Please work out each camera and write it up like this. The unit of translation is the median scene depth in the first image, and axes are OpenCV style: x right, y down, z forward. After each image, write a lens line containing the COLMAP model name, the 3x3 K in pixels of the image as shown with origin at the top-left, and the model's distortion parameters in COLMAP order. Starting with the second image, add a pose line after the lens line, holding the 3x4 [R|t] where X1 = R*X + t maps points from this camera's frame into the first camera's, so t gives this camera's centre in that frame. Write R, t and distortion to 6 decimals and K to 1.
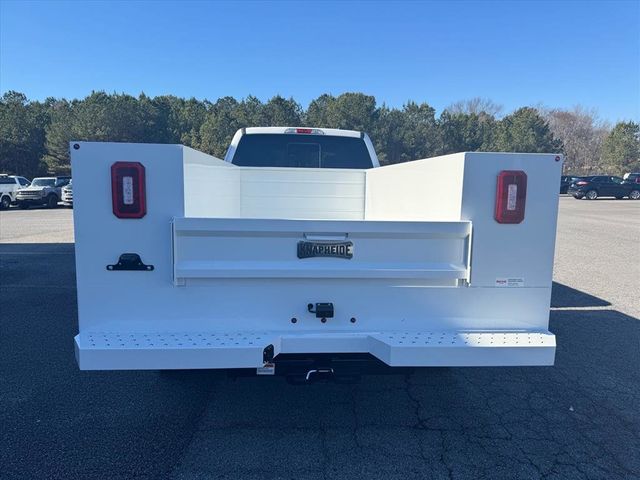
lens RADIAL K [[455.1, 0, 317.0], [0, 455.1, 240.5], [0, 0, 1]] dist [0.062961, -0.084969]
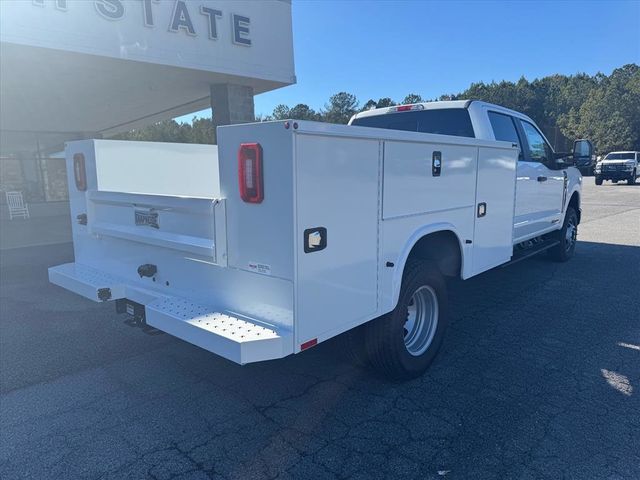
lens RADIAL K [[451.2, 0, 310.4], [0, 451.2, 241.4], [0, 0, 1]] dist [0.009010, -0.009719]
pose [[0.690515, 0.088459, -0.717889, 0.518169], [-0.067051, 0.996048, 0.058240, -0.008505], [0.720204, 0.007919, 0.693718, 0.217723]]
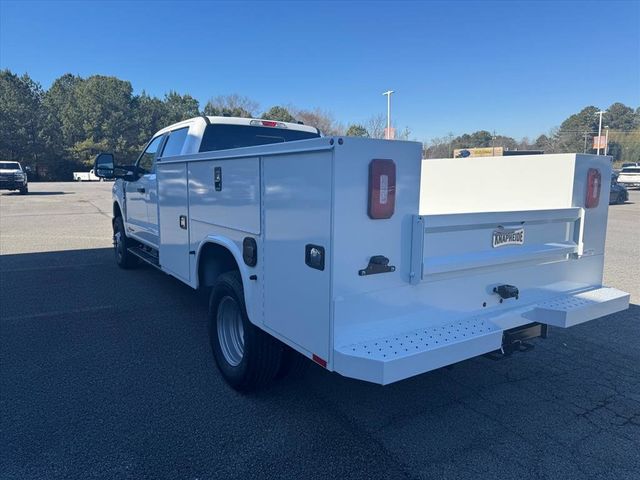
lens RADIAL K [[455.1, 0, 317.0], [0, 455.1, 240.5], [0, 0, 1]] dist [0.062961, -0.084969]
pose [[0.866940, -0.072383, 0.493129, -0.426789], [0.064752, 0.997370, 0.032562, -0.018068], [-0.494189, 0.003701, 0.869347, 0.108237]]
